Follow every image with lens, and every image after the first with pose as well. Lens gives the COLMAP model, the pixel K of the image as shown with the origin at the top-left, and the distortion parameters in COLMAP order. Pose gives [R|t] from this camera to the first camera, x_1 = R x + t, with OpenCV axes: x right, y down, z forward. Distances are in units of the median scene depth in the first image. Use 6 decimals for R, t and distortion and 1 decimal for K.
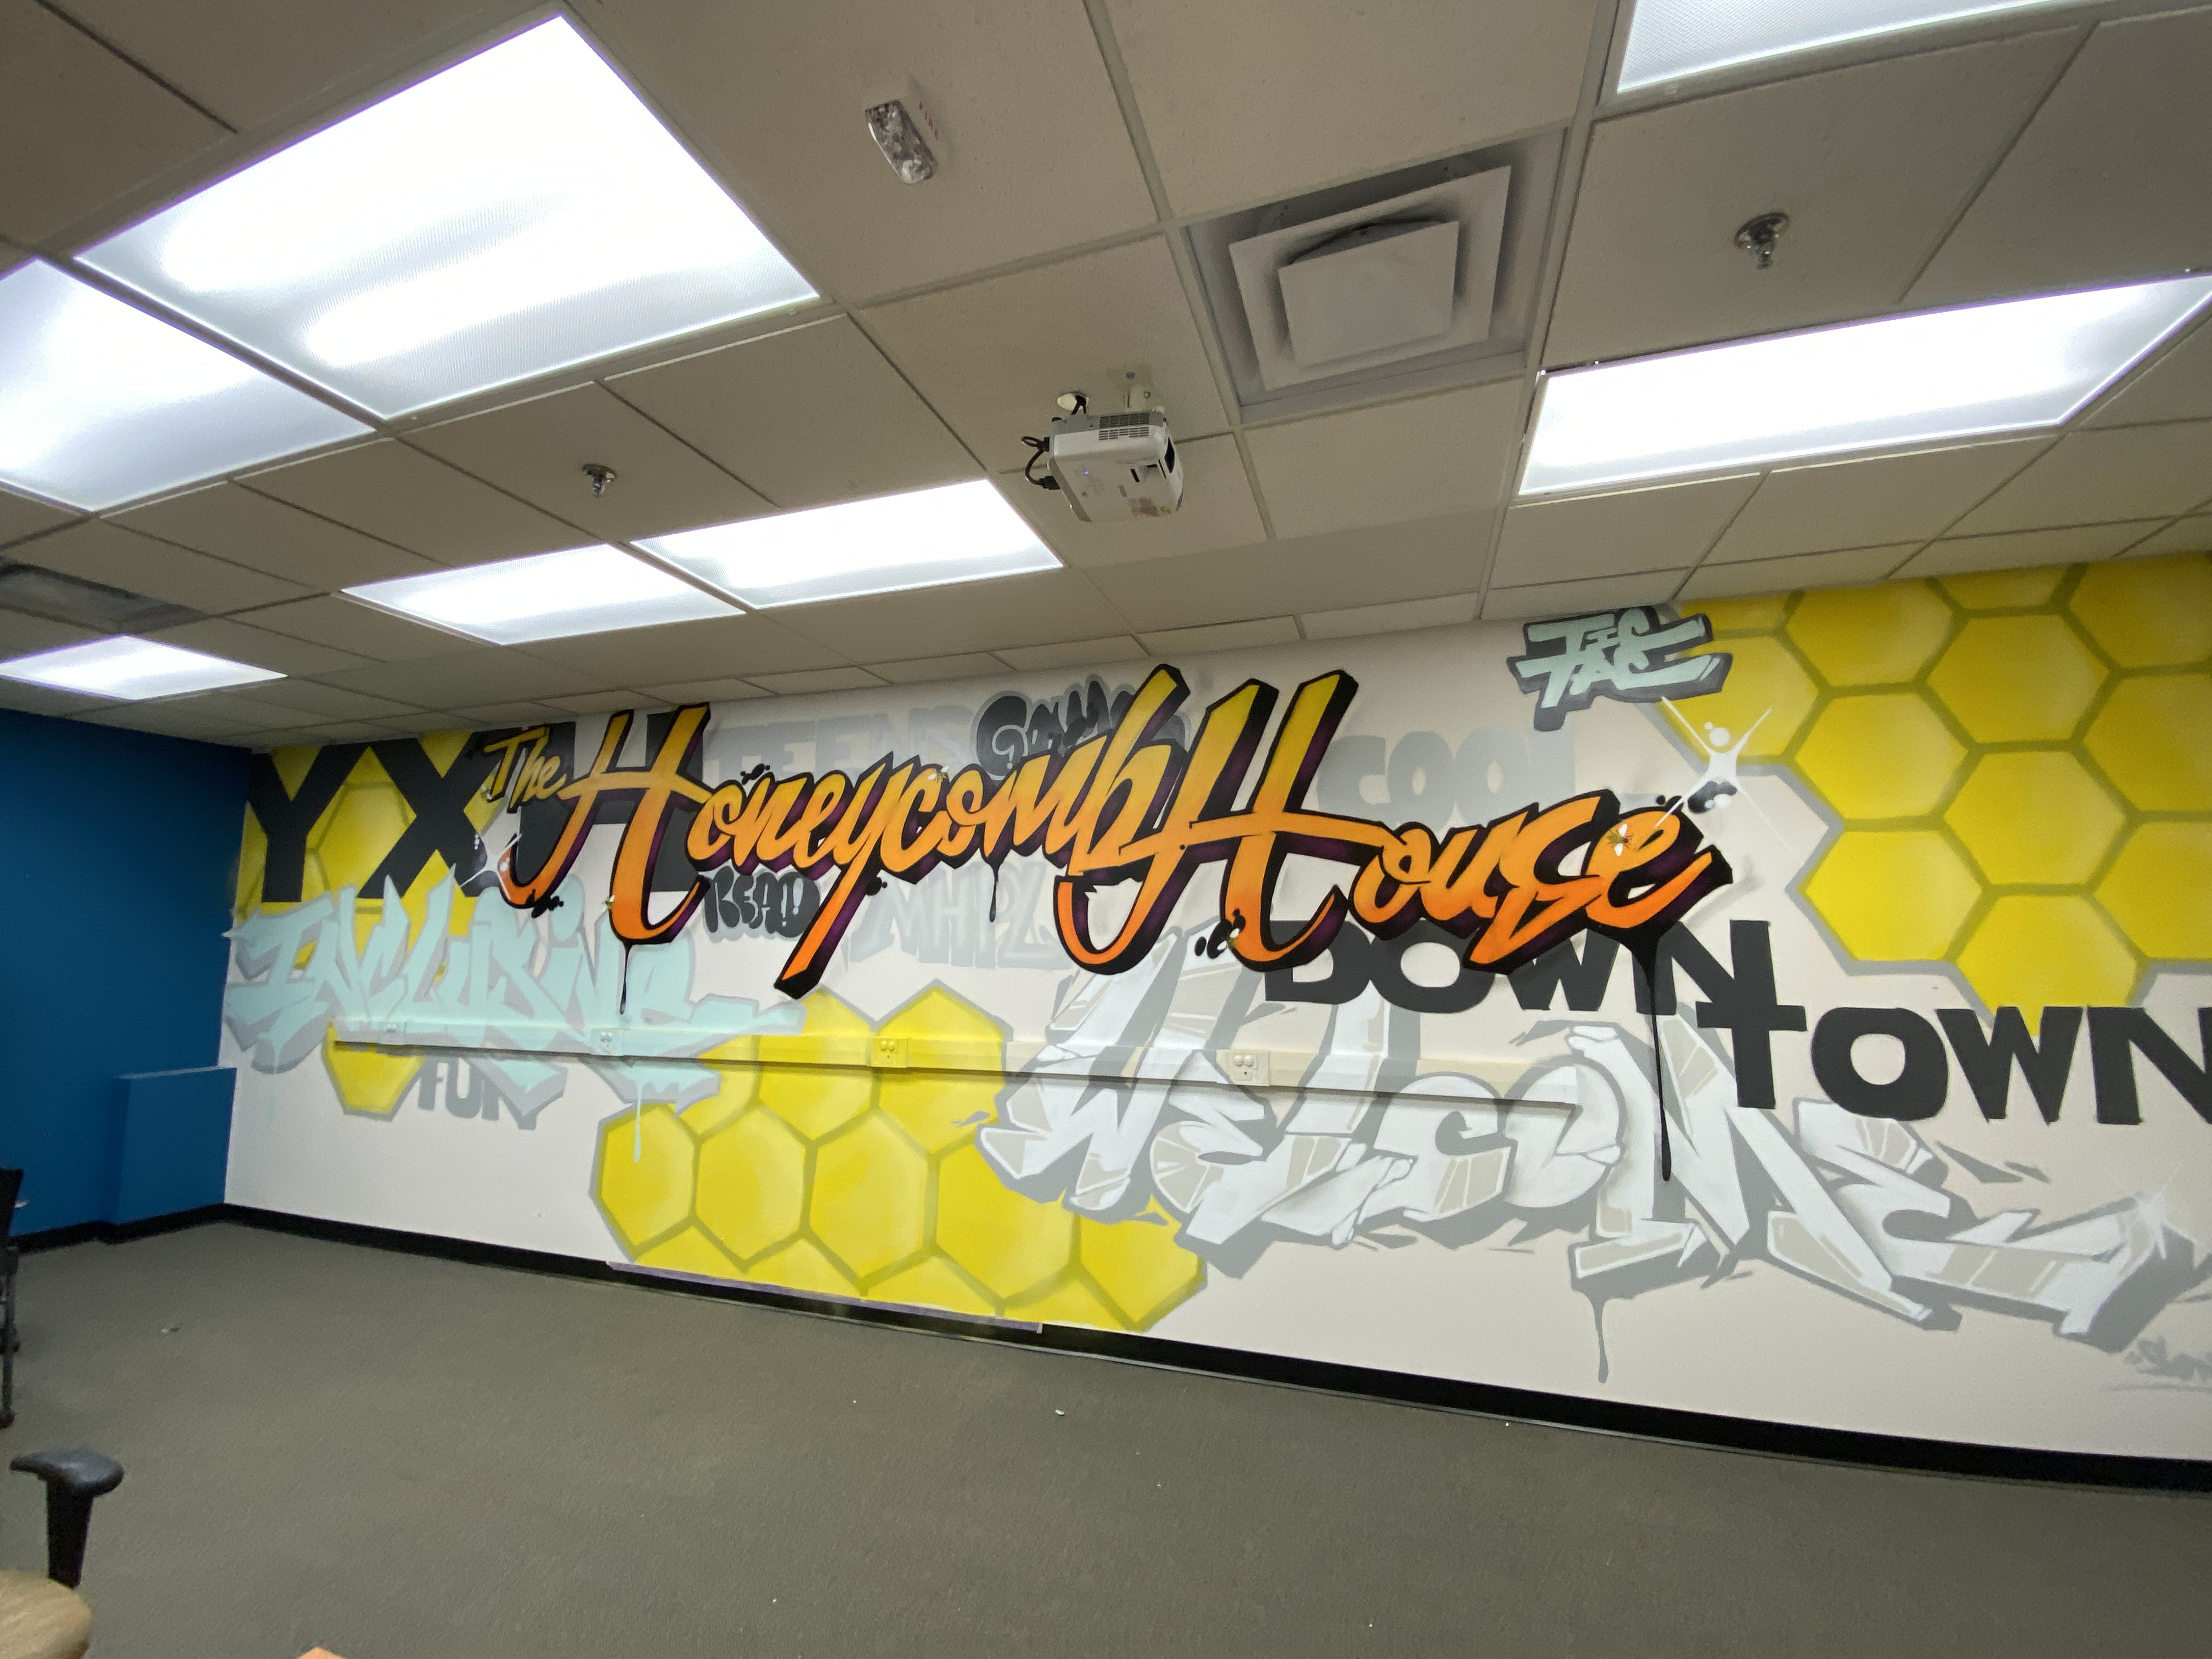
lens RADIAL K [[892.3, 0, 1110.7], [0, 892.3, 836.2], [0, 0, 1]] dist [0.003386, -0.001330]
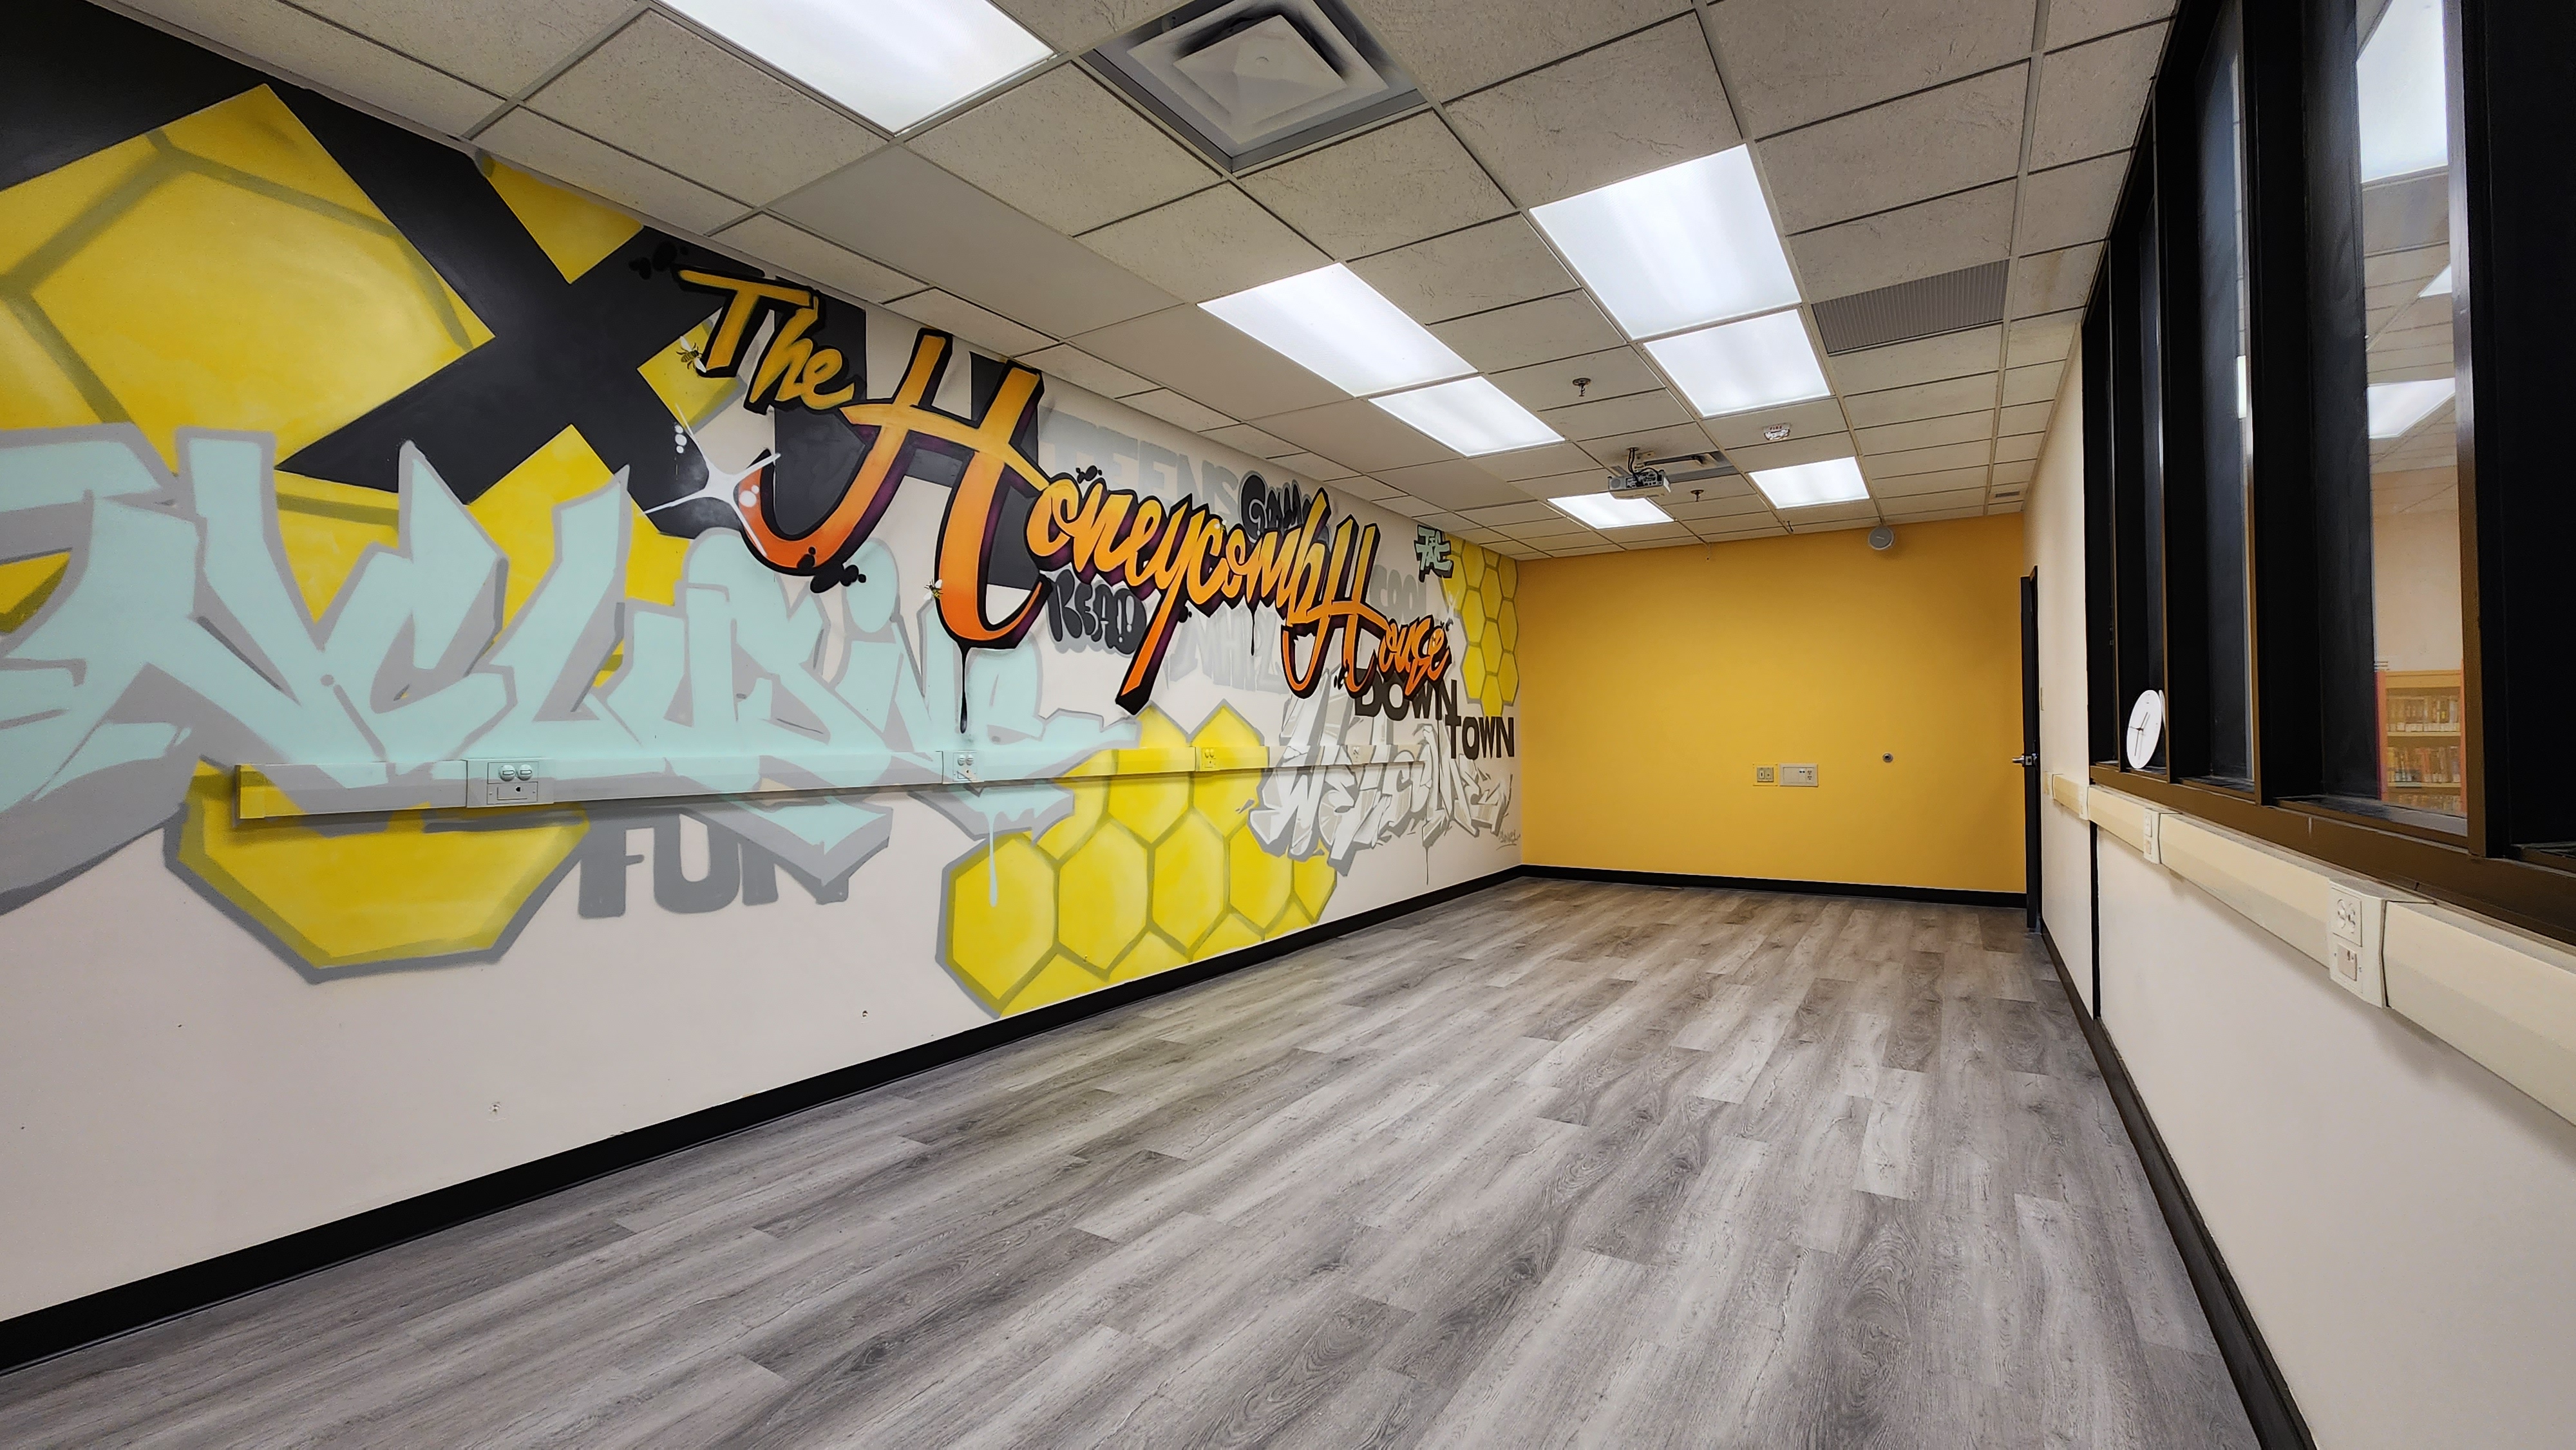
lens RADIAL K [[1049.3, 0, 1289.3], [0, 1049.3, 719.6], [0, 0, 1]] dist [-0.000496, 0.000411]
pose [[0.251288, 0.014156, 0.967809, -1.406978], [-0.117390, 0.992958, 0.015956, 0.141442], [-0.960767, -0.117621, 0.251180, 0.501546]]
